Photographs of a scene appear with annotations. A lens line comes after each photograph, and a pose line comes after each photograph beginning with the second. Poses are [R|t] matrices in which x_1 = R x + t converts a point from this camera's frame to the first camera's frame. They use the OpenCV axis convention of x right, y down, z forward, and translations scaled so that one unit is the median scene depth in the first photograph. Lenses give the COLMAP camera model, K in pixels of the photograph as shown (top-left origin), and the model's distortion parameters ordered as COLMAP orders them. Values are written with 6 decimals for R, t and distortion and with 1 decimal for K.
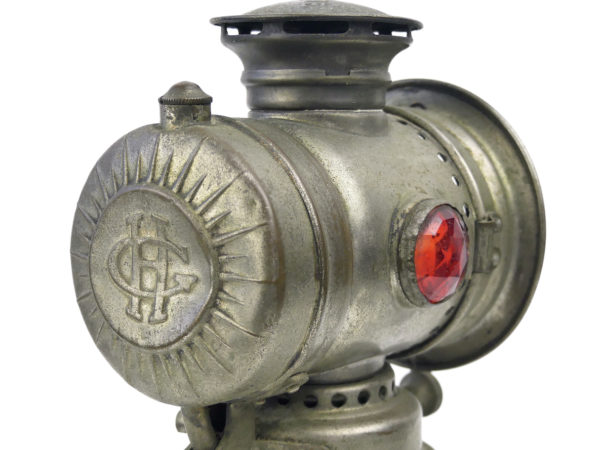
lens RADIAL K [[1317.2, 0, 300.0], [0, 1317.2, 225.0], [0, 0, 1]] dist [-0.126673, -0.167441]
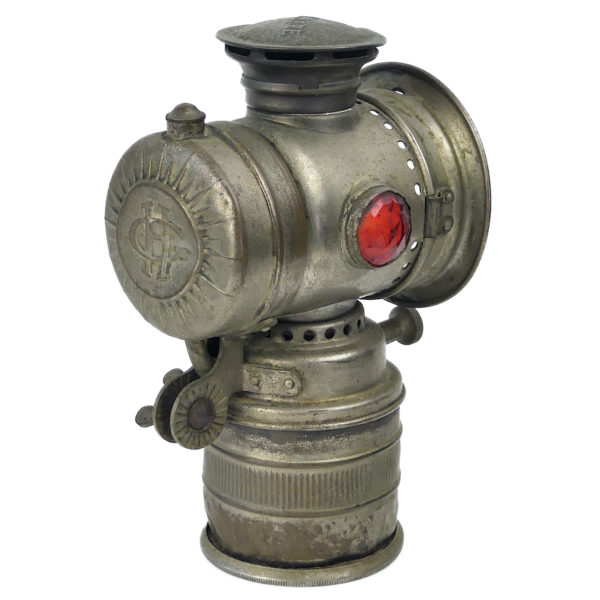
lens RADIAL K [[2169.7, 0, 300.0], [0, 2169.7, 300.0], [0, 0, 1]] dist [-0.125217, -1.832855]
pose [[0.990552, 0.037905, -0.131793, 0.319464], [-0.015306, 0.985595, 0.168429, -0.277225], [0.136279, -0.164821, 0.976863, -1.152477]]
